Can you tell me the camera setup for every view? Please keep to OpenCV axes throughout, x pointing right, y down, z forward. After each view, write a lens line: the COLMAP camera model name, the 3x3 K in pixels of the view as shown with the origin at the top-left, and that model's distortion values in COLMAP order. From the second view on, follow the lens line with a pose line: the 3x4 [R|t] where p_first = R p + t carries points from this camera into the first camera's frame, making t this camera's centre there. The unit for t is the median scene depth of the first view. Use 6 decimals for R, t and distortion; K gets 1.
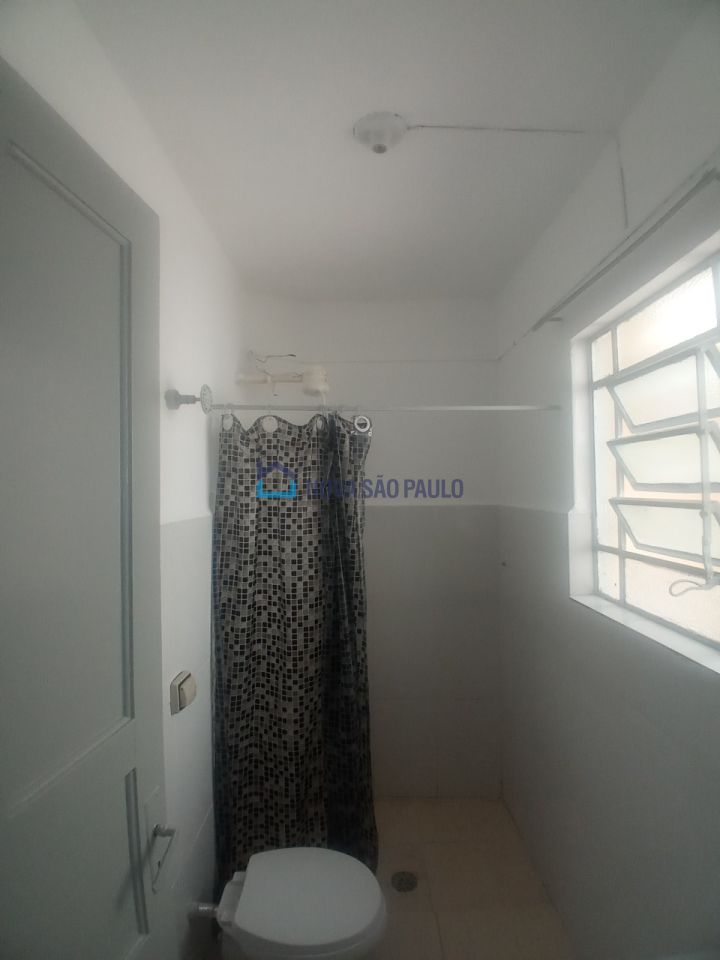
lens RADIAL K [[479.5, 0, 346.3], [0, 479.5, 480.5], [0, 0, 1]] dist [0.018747, -0.063437]
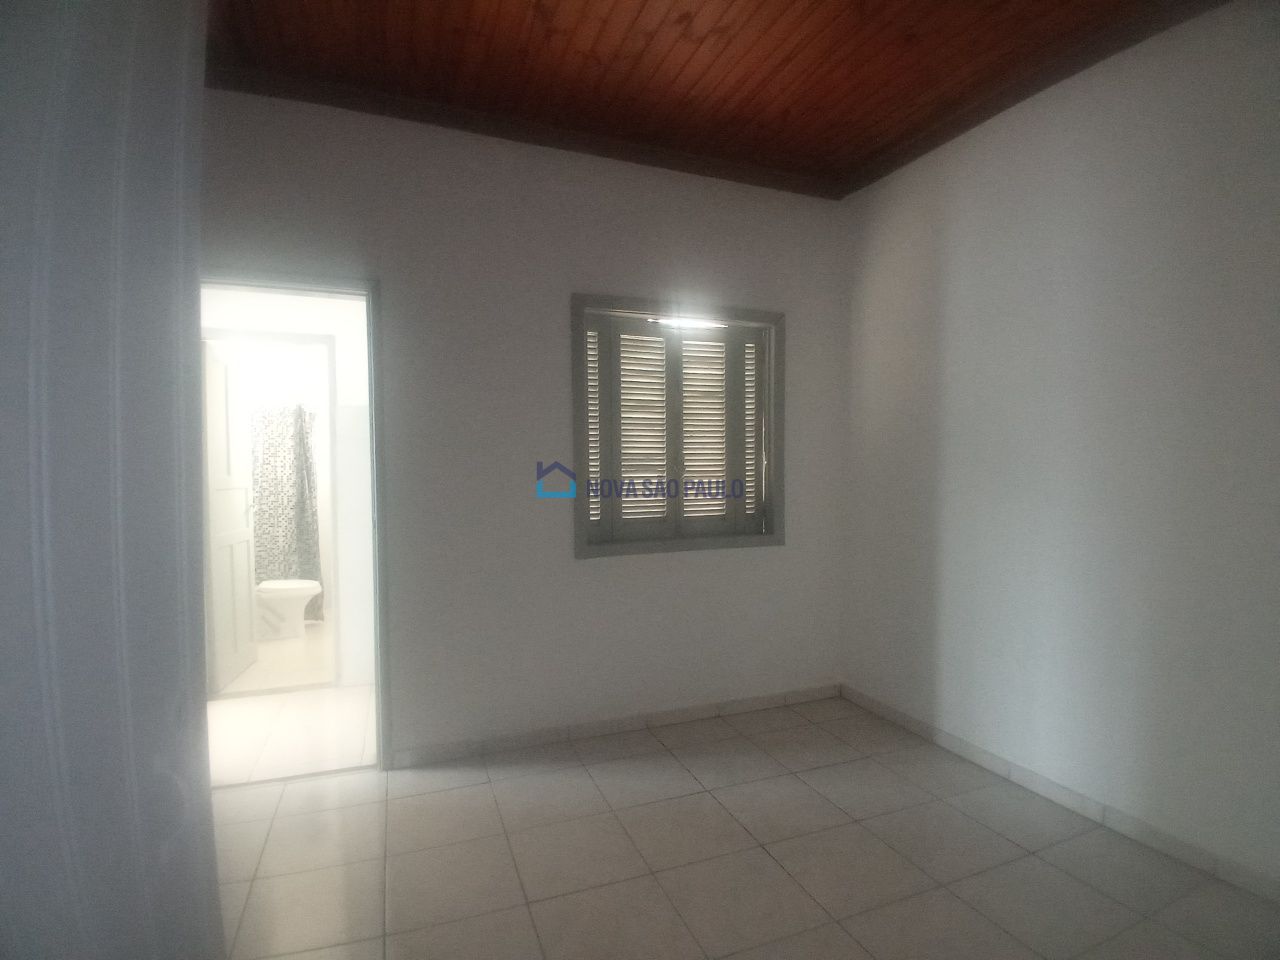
lens RADIAL K [[639.4, 0, 644.6], [0, 639.4, 486.6], [0, 0, 1]] dist [0.018747, -0.063437]
pose [[0.916283, -0.003188, 0.400519, 0.252027], [-0.018923, 0.998507, 0.051237, 0.074385], [-0.400084, -0.054526, 0.914855, -2.454096]]
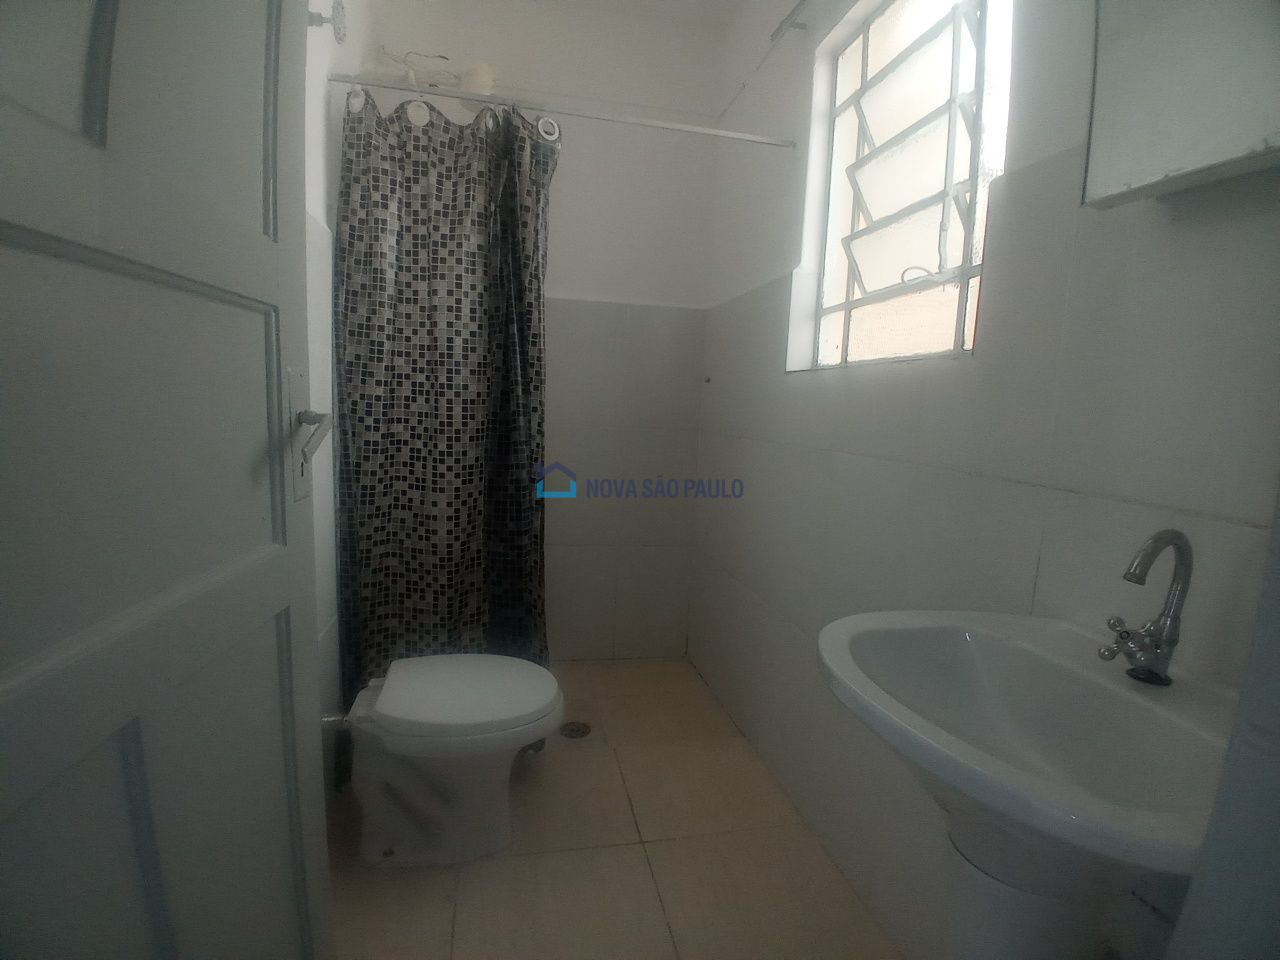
lens RADIAL K [[639.4, 0, 644.6], [0, 639.4, 486.6], [0, 0, 1]] dist [0.018747, -0.063437]
pose [[0.973133, 0.024981, 0.228885, -0.034966], [-0.060954, 0.986580, 0.151475, 0.269392], [-0.222029, -0.161357, 0.961596, -0.073807]]
